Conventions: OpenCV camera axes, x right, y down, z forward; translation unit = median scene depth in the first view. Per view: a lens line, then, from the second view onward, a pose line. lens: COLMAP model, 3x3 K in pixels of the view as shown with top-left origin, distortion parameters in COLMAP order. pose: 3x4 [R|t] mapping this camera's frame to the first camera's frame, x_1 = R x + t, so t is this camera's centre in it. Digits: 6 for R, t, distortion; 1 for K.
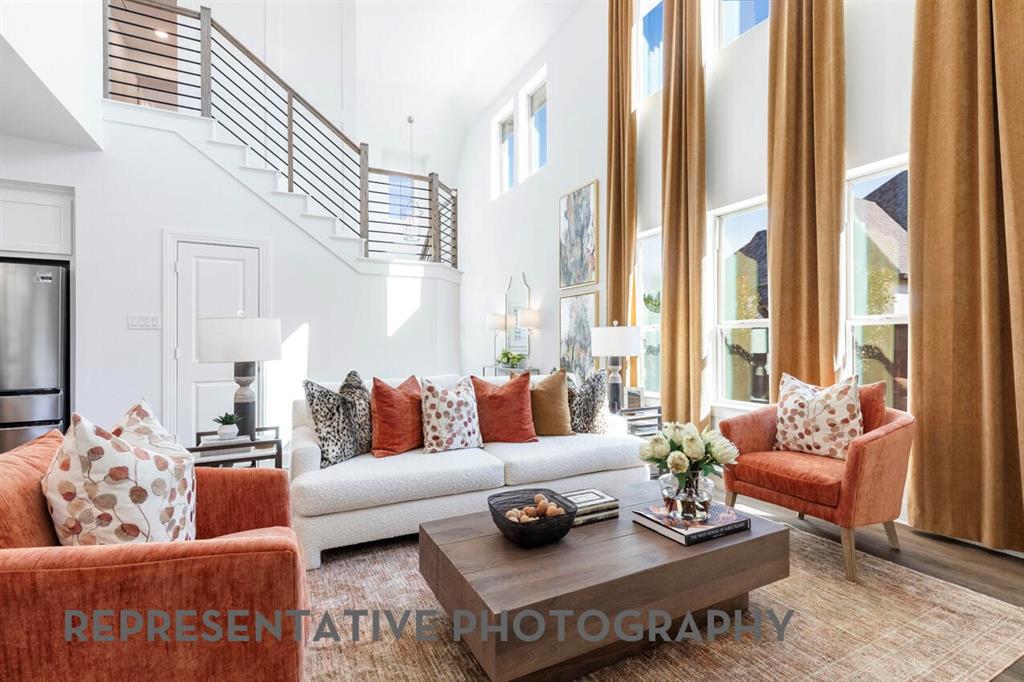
lens RADIAL K [[477.5, 0, 494.5], [0, 477.5, 345.3], [0, 0, 1]] dist [0.011569, -0.000082]
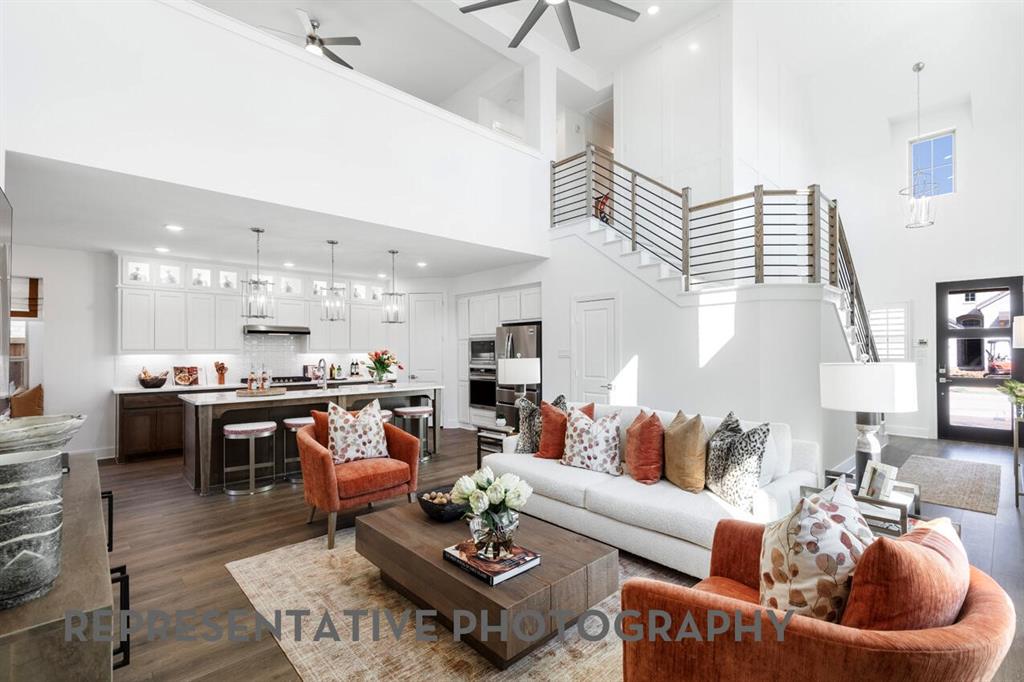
lens RADIAL K [[461.1, 0, 514.6], [0, 461.1, 357.6], [0, 0, 1]] dist [0.008702, -0.000197]
pose [[0.269475, 0.012940, -0.962920, 0.711861], [0.002632, 0.999896, 0.014173, -0.055126], [0.963004, -0.006353, 0.269413, 0.378724]]
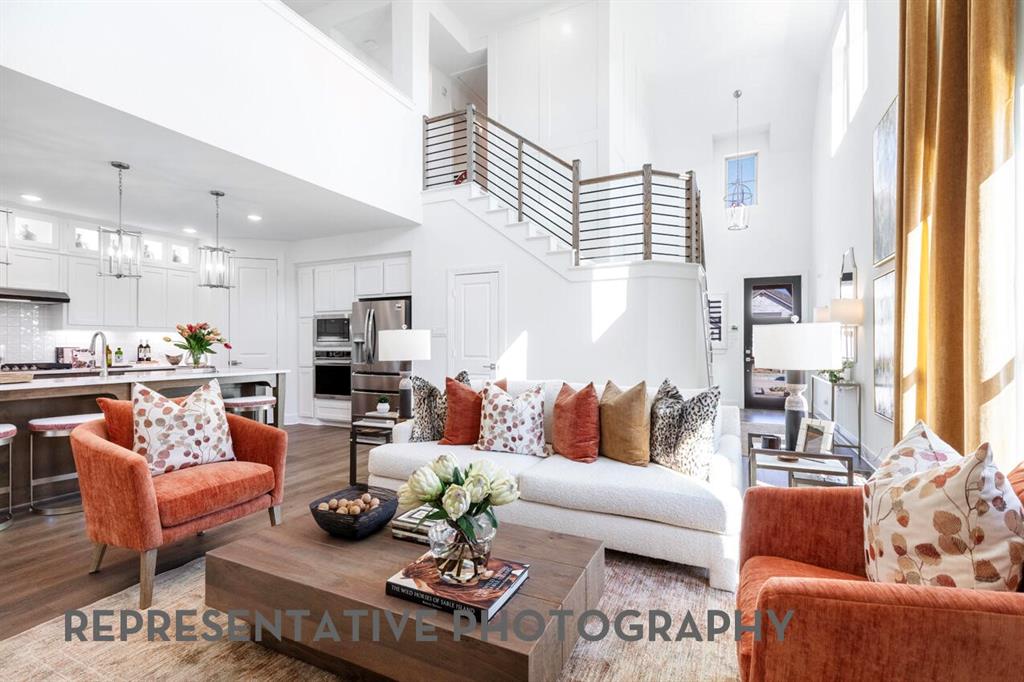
lens RADIAL K [[459.7, 0, 516.3], [0, 459.7, 350.2], [0, 0, 1]] dist [0.009843, -0.000494]
pose [[0.603164, 0.011121, -0.797540, 0.521479], [-0.003778, 0.999931, 0.011086, -0.008872], [0.797608, -0.003674, 0.603165, 0.306726]]
